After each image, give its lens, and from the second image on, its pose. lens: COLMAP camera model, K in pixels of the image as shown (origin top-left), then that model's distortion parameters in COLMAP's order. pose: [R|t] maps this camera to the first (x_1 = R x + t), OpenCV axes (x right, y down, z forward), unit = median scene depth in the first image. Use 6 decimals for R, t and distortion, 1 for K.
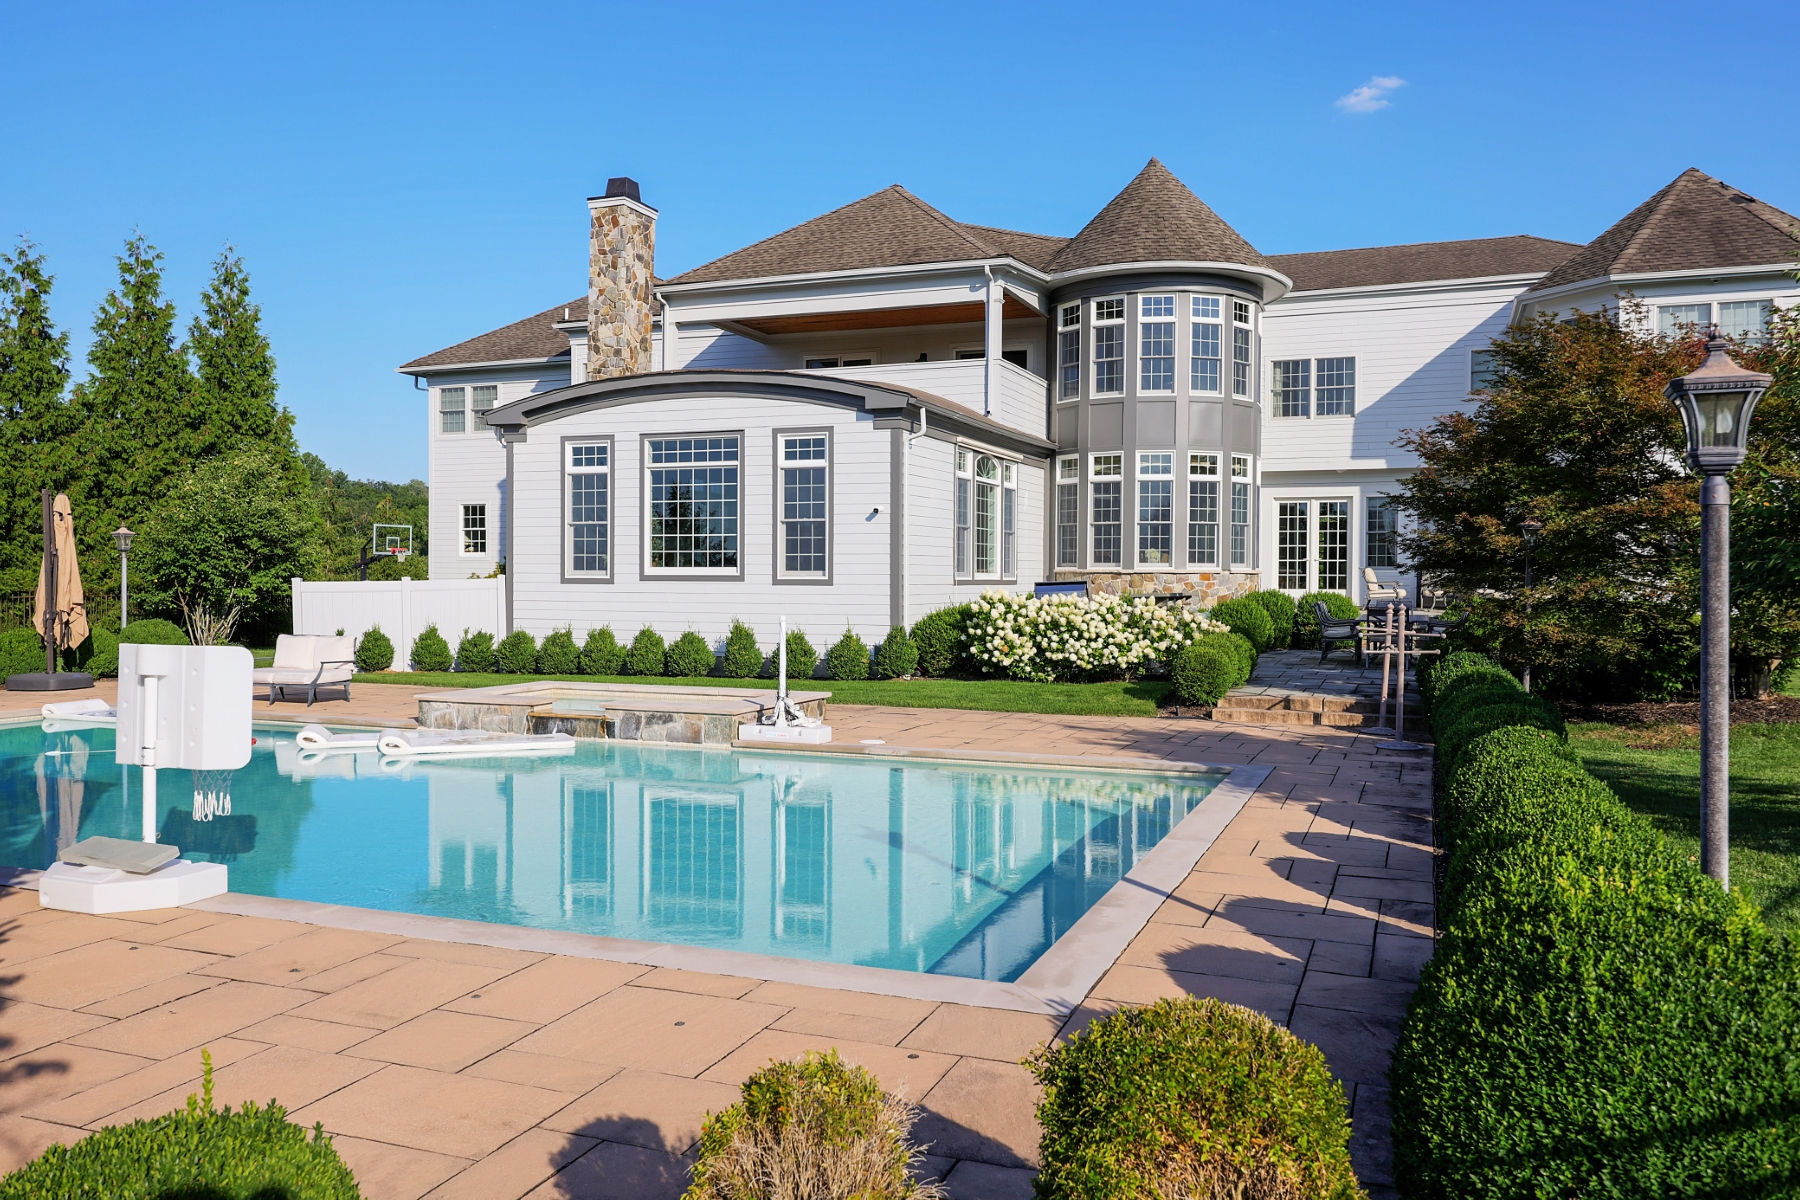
lens RADIAL K [[1335.3, 0, 900.6], [0, 1335.3, 614.8], [0, 0, 1]] dist [0.002519, 0.000140]
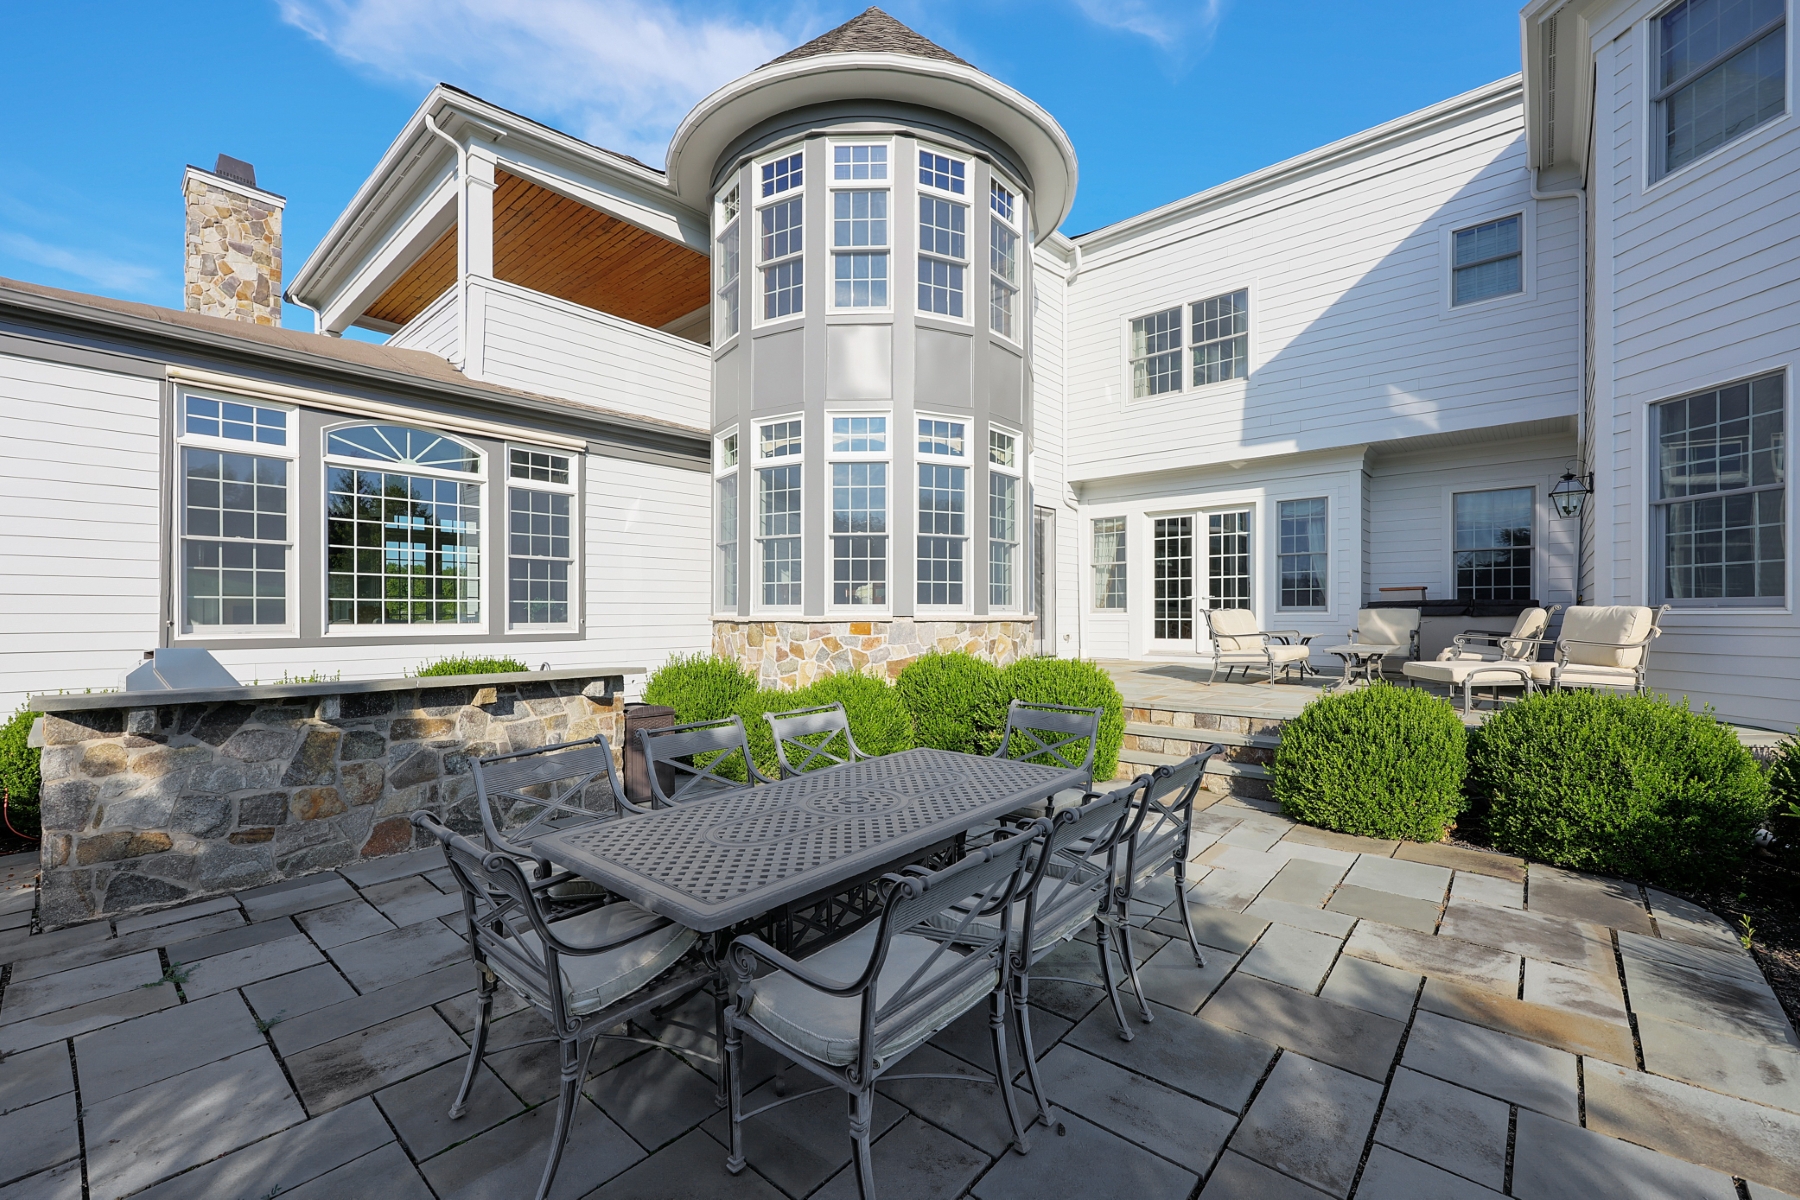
lens RADIAL K [[736.3, 0, 903.0], [0, 736.3, 613.6], [0, 0, 1]] dist [0.001580, 0.000262]
pose [[0.942568, -0.005778, -0.333965, 0.358653], [-0.004213, 0.999565, -0.029185, -0.026027], [0.333988, 0.028916, 0.942134, 0.723622]]
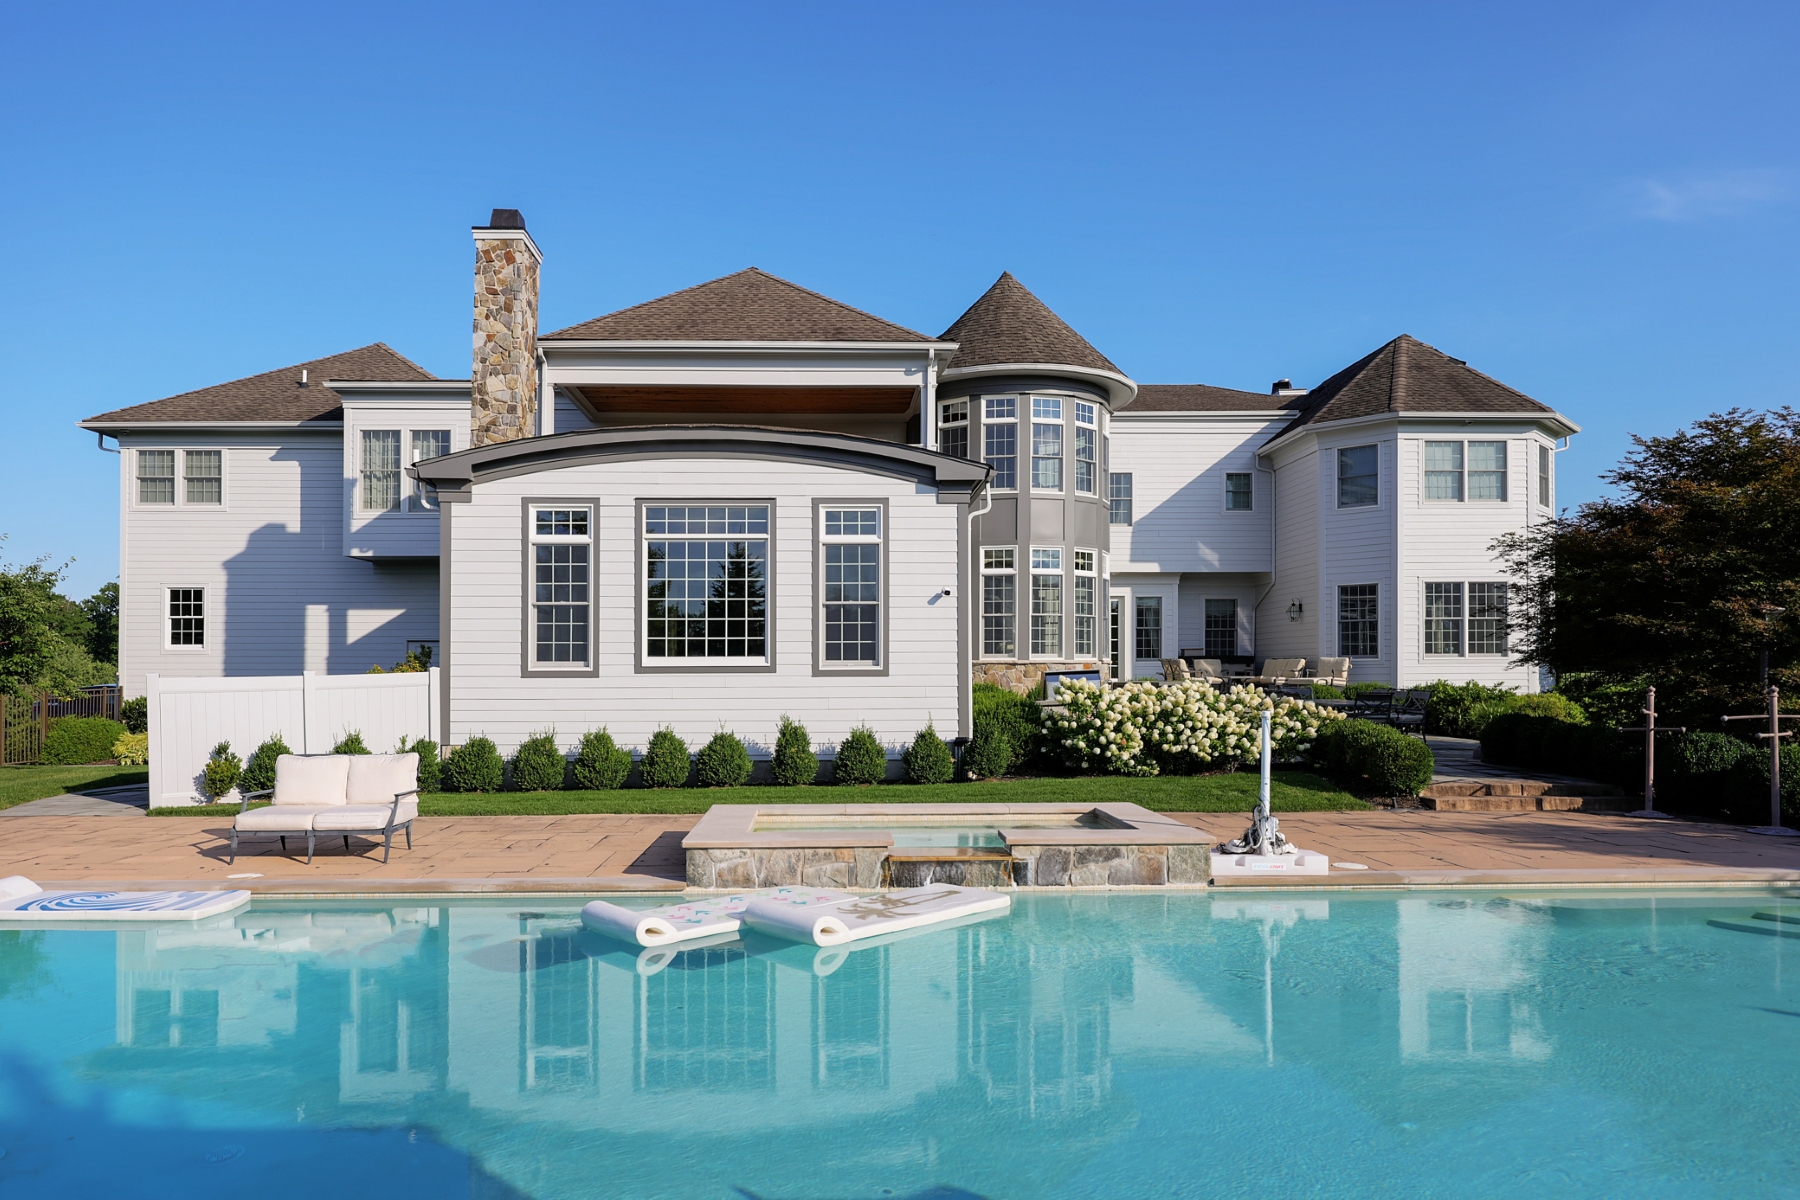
lens RADIAL K [[1126.7, 0, 861.4], [0, 1126.7, 670.1], [0, 0, 1]] dist [0.002797, 0.002576]
pose [[0.923761, -0.006279, 0.382917, -0.284337], [0.018137, 0.999461, -0.027366, -0.004755], [-0.382539, 0.032224, 0.923377, 0.250798]]
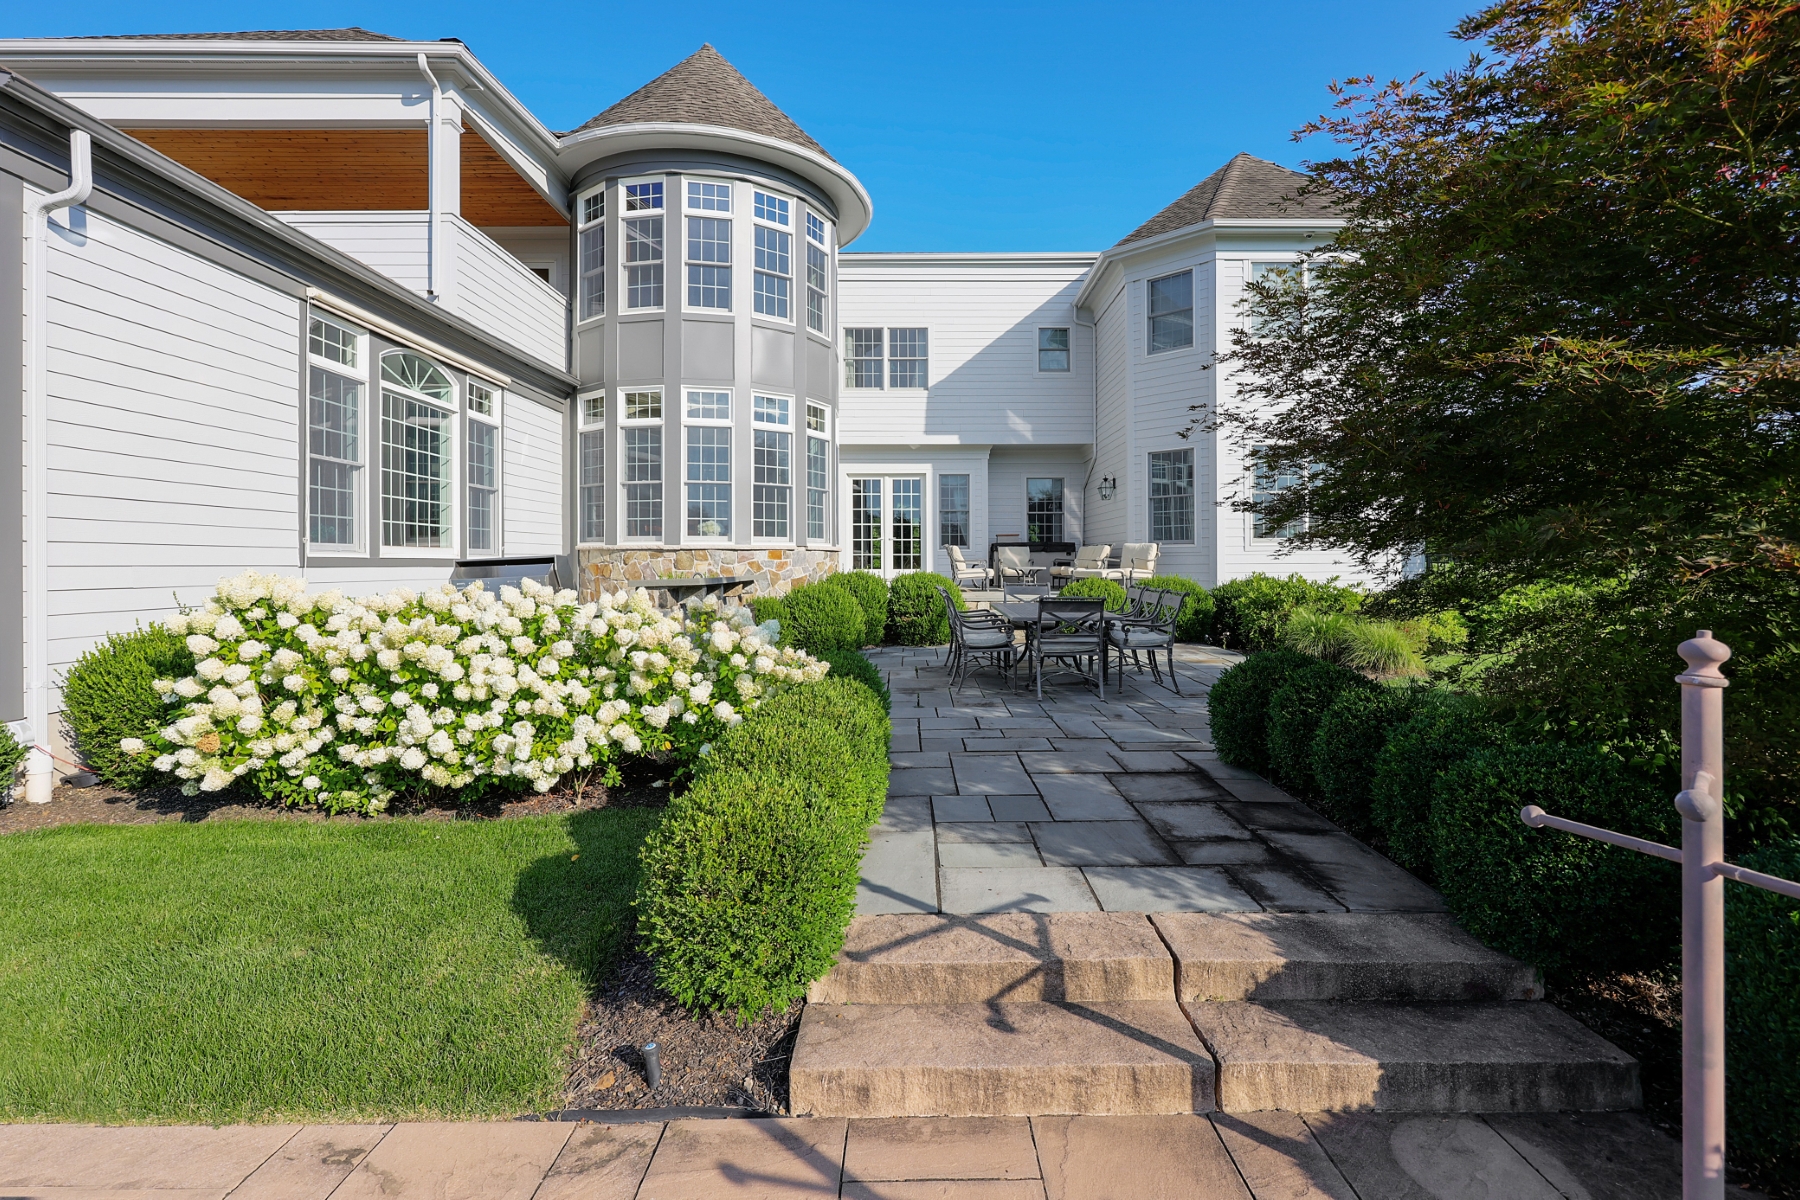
lens RADIAL K [[850.3, 0, 915.5], [0, 850.3, 559.8], [0, 0, 1]] dist [0.000313, -0.000151]
pose [[0.928114, -0.005283, 0.372259, 0.122566], [0.017105, 0.999449, -0.028462, -0.010072], [-0.371903, 0.032784, 0.927692, 0.523893]]
